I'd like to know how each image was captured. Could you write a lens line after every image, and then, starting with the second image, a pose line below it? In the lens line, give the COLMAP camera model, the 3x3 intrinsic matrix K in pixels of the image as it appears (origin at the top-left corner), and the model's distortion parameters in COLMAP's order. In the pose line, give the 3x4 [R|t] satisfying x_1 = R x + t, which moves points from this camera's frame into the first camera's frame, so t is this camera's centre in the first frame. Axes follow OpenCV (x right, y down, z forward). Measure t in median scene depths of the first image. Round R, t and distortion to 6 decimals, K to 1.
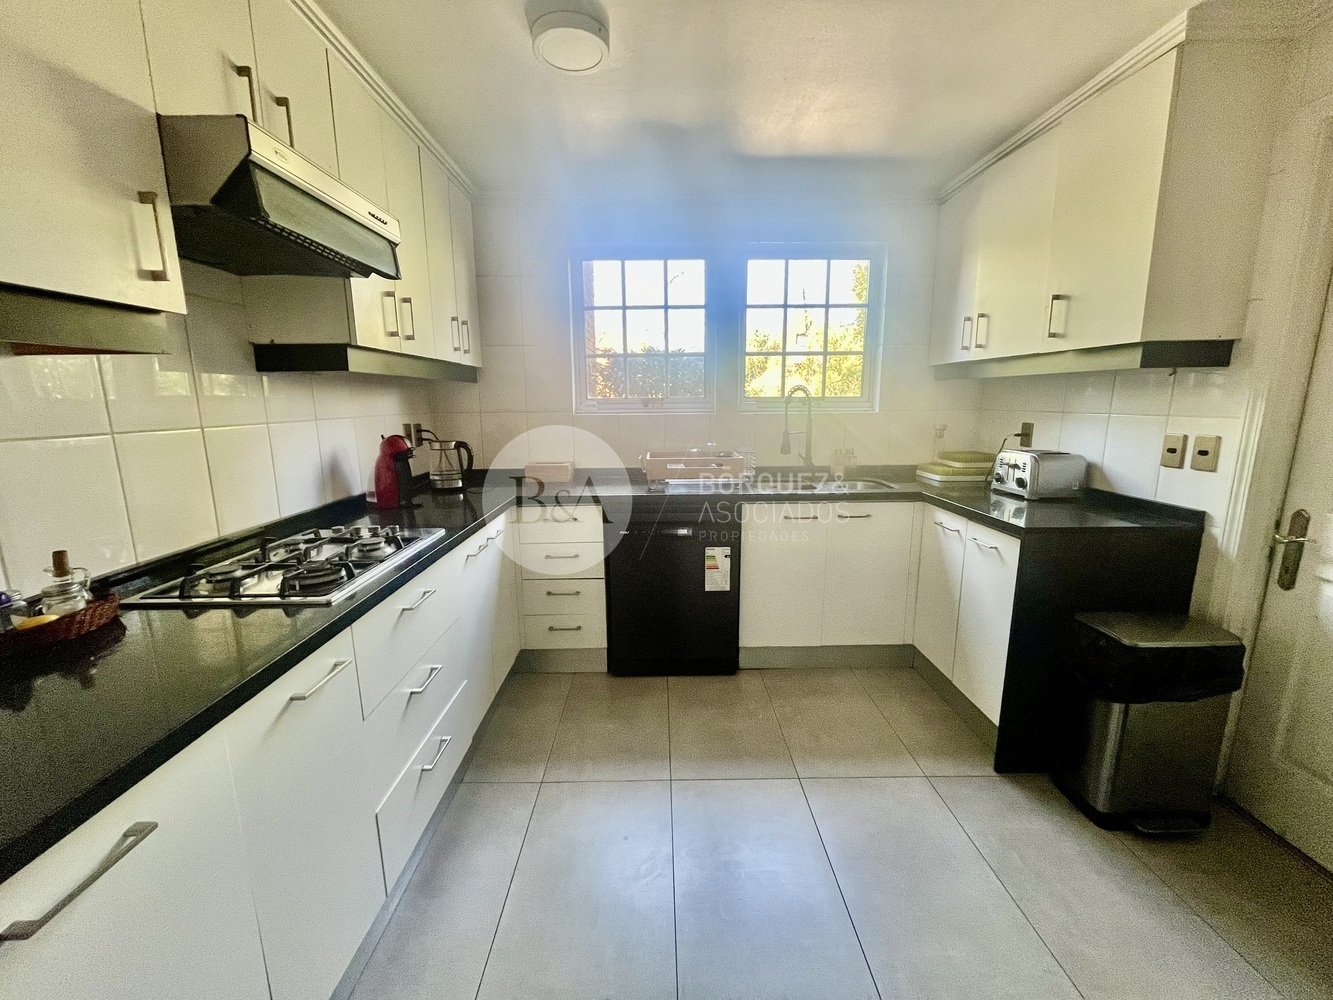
lens RADIAL K [[542.2, 0, 670.4], [0, 542.2, 500.5], [0, 0, 1]] dist [-0.002643, 0.000074]
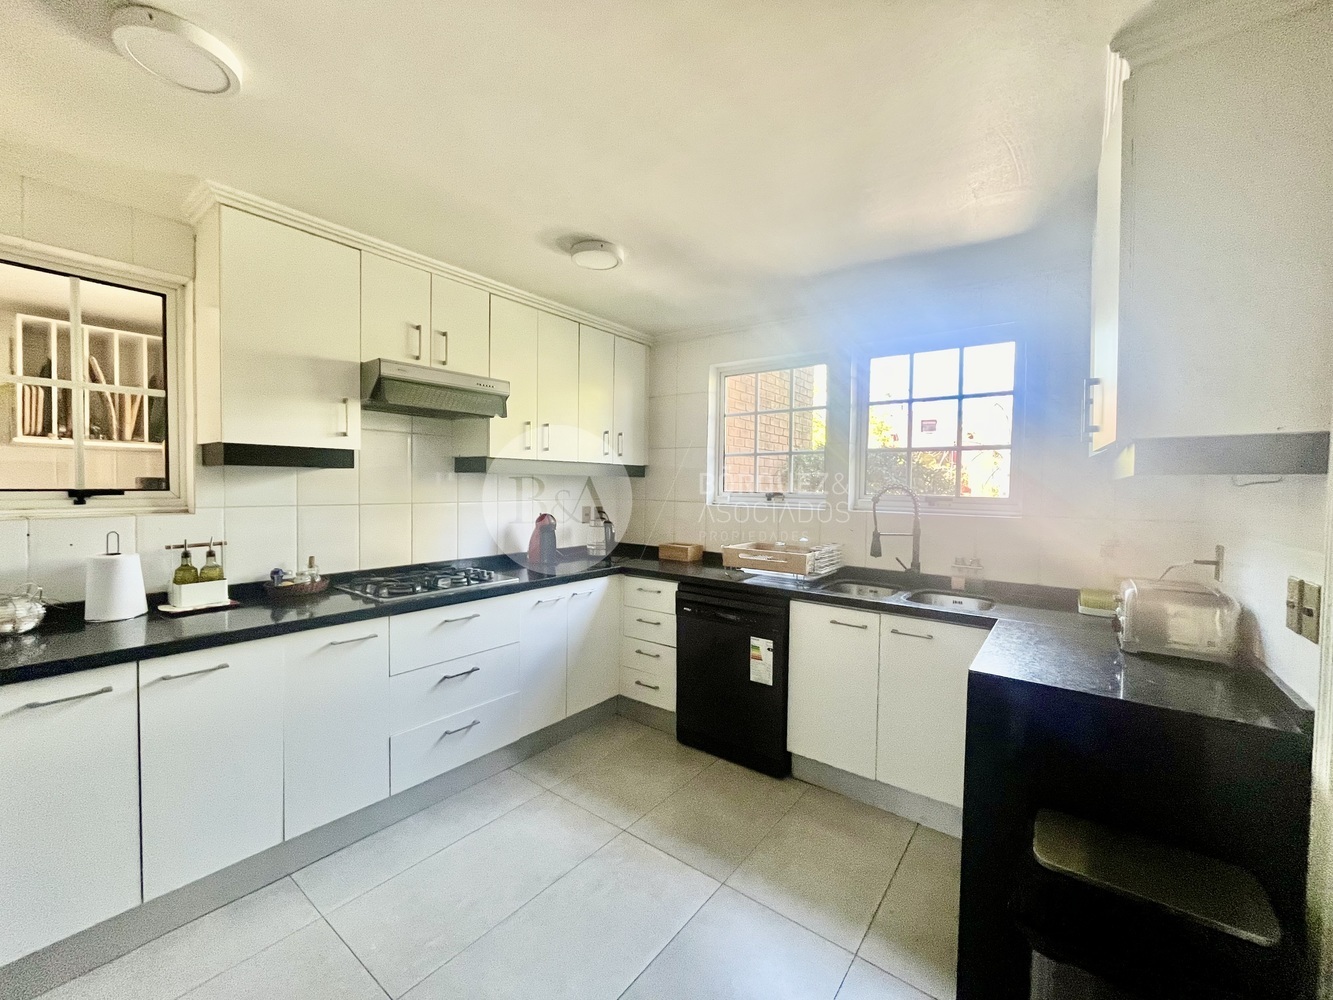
lens RADIAL K [[542.2, 0, 677.7], [0, 542.2, 502.6], [0, 0, 1]] dist [-0.002643, 0.000074]
pose [[0.785207, 0.035658, -0.618206, 0.577606], [-0.133165, 0.984706, -0.112340, -0.029970], [0.604746, 0.170533, 0.777946, 0.064491]]
